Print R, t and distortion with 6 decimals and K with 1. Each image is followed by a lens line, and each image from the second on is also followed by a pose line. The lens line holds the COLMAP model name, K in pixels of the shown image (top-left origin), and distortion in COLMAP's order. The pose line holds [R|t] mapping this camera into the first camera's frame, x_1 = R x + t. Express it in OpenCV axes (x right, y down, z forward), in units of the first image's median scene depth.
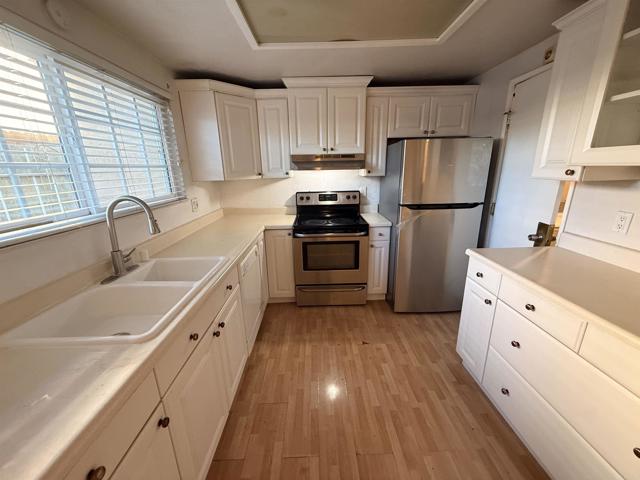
lens RADIAL K [[254.7, 0, 321.3], [0, 254.7, 238.7], [0, 0, 1]] dist [-0.001783, -0.000580]
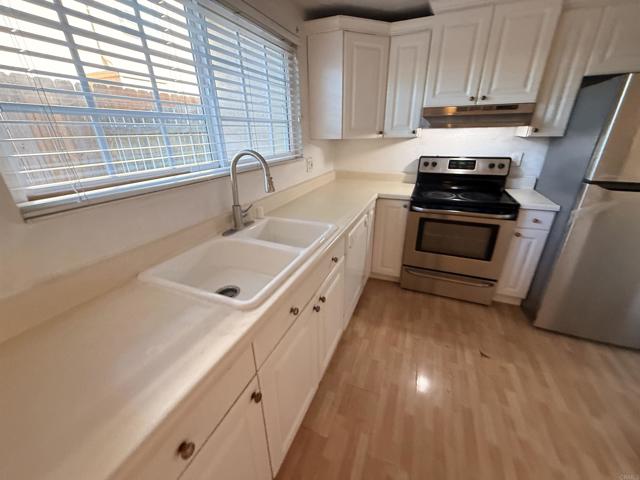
lens RADIAL K [[254.7, 0, 318.6], [0, 254.7, 240.1], [0, 0, 1]] dist [-0.001783, -0.000580]
pose [[0.910767, 0.165025, -0.378511, -0.054020], [-0.112469, 0.981151, 0.157144, -0.007635], [0.397309, -0.100550, 0.912160, 0.104110]]
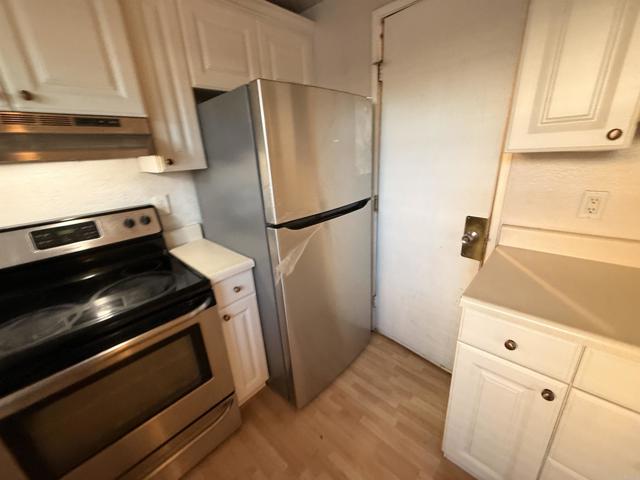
lens RADIAL K [[254.7, 0, 319.8], [0, 254.7, 239.8], [0, 0, 1]] dist [-0.001783, -0.000580]
pose [[0.697827, -0.252047, 0.670455, 0.044948], [0.232318, 0.965083, 0.121005, -0.148966], [-0.677544, 0.071319, 0.732016, 0.608569]]
